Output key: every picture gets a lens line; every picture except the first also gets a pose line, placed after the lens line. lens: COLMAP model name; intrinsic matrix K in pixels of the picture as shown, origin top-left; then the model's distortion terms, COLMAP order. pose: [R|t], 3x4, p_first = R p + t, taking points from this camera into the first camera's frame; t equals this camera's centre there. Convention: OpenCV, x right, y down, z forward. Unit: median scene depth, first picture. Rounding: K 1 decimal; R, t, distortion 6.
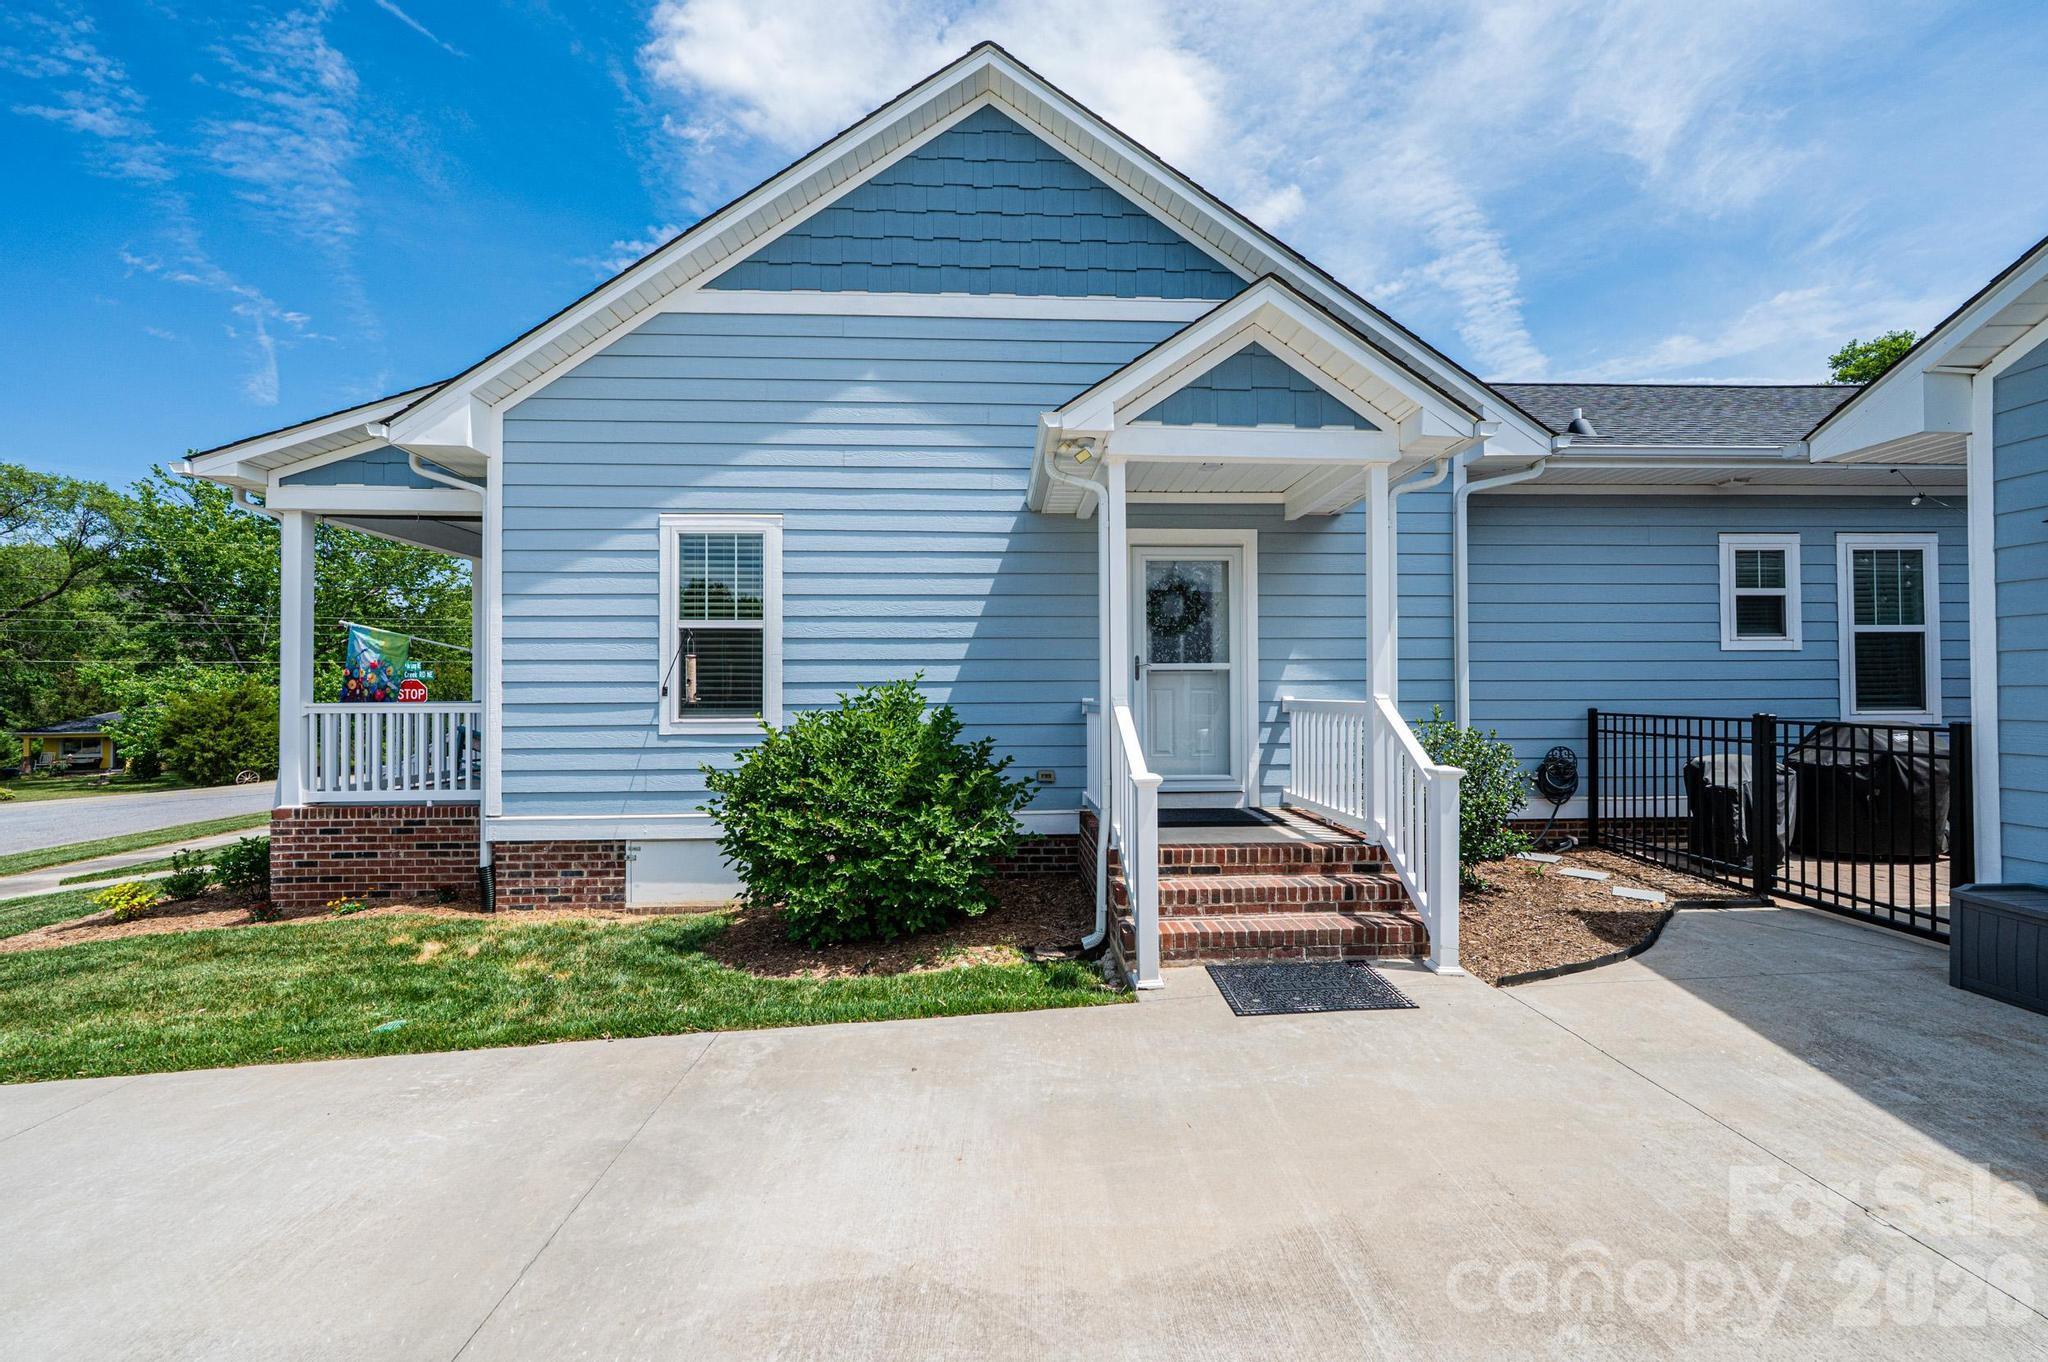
lens RADIAL K [[817.9, 0, 1023.4], [0, 817.9, 680.4], [0, 0, 1]] dist [0.000586, -0.000310]
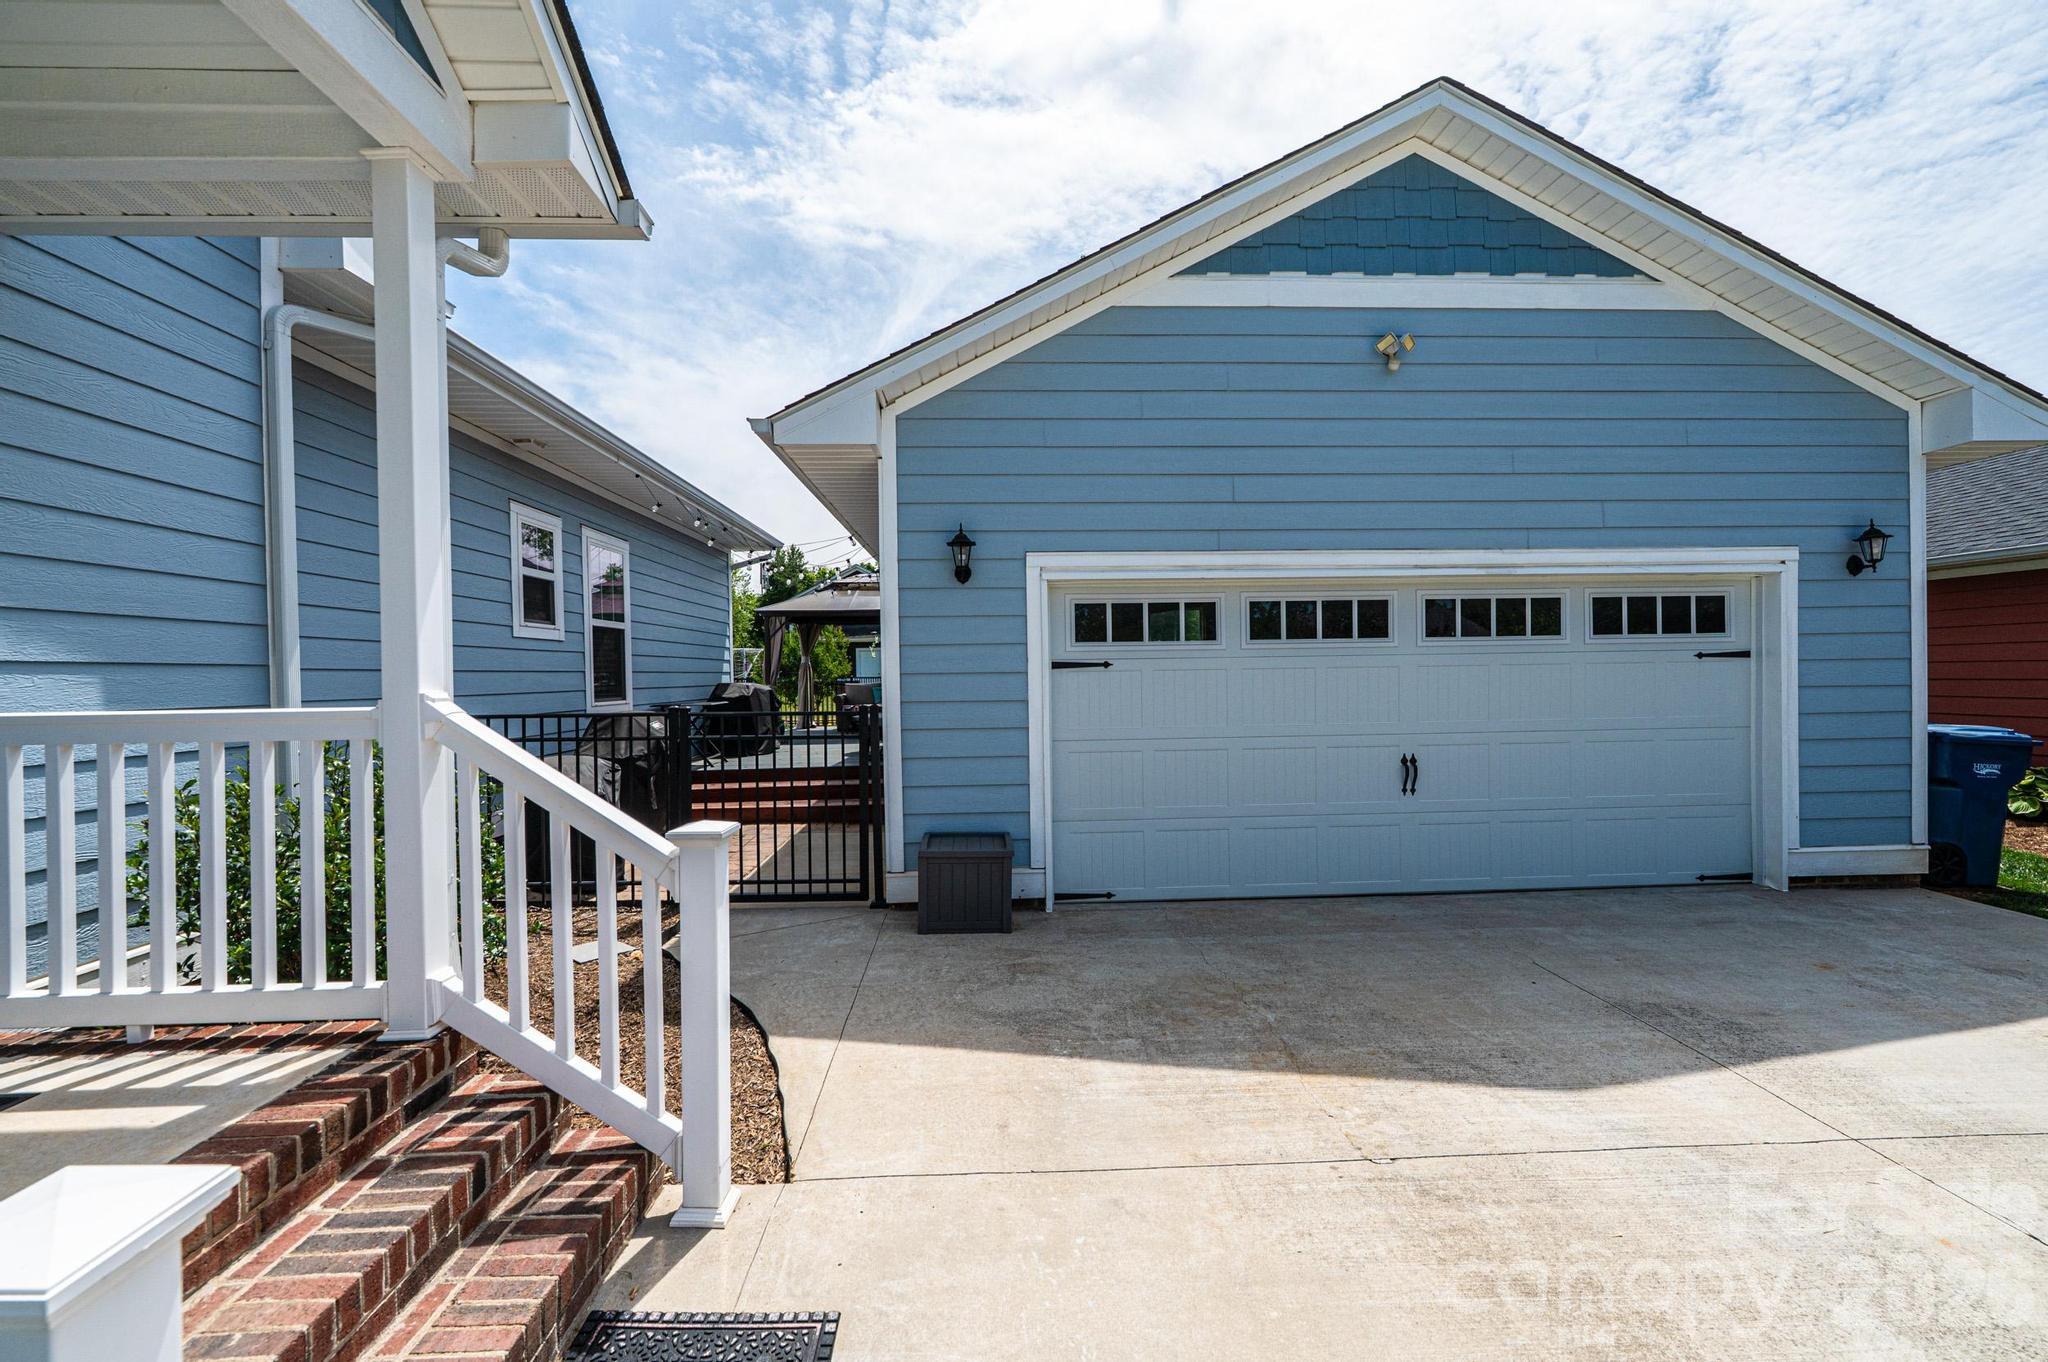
lens RADIAL K [[817.9, 0, 1025.8], [0, 817.9, 682.5], [0, 0, 1]] dist [0.000586, -0.000310]
pose [[-0.009354, -0.005626, 0.999940, -0.006733], [0.001954, 0.999982, 0.005645, 0.008408], [-0.999954, 0.002006, -0.009343, 0.524579]]
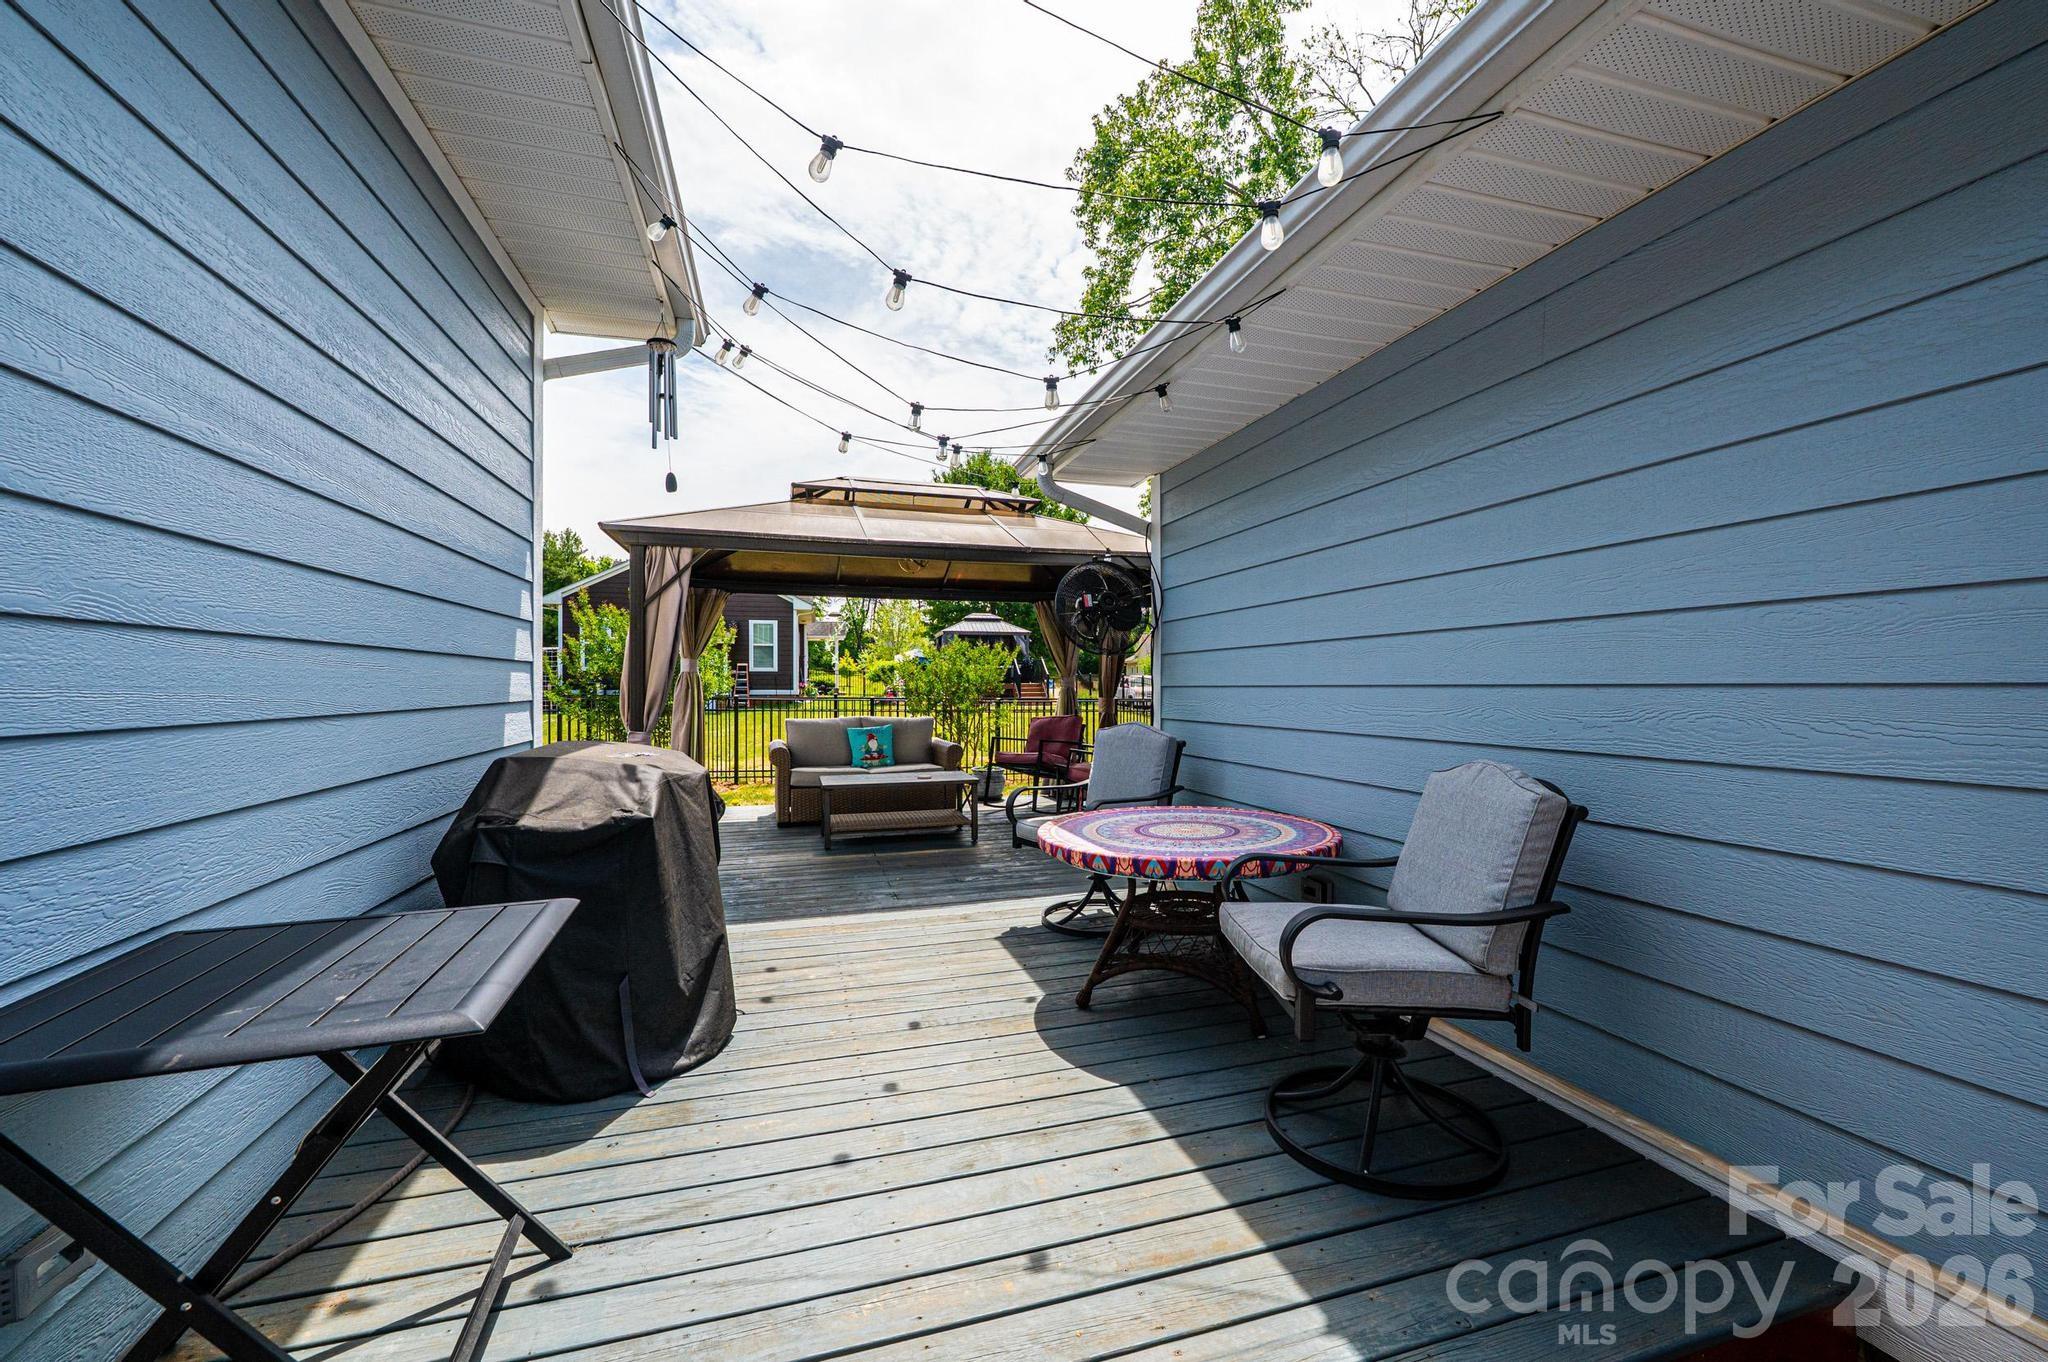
lens RADIAL K [[817.9, 0, 1021.4], [0, 817.9, 686.9], [0, 0, 1]] dist [0.000586, -0.000310]
pose [[-0.243277, 0.001589, 0.969955, 1.137216], [-0.008783, 0.999954, -0.003840, -0.014906], [-0.969917, -0.009453, -0.243252, 0.954669]]
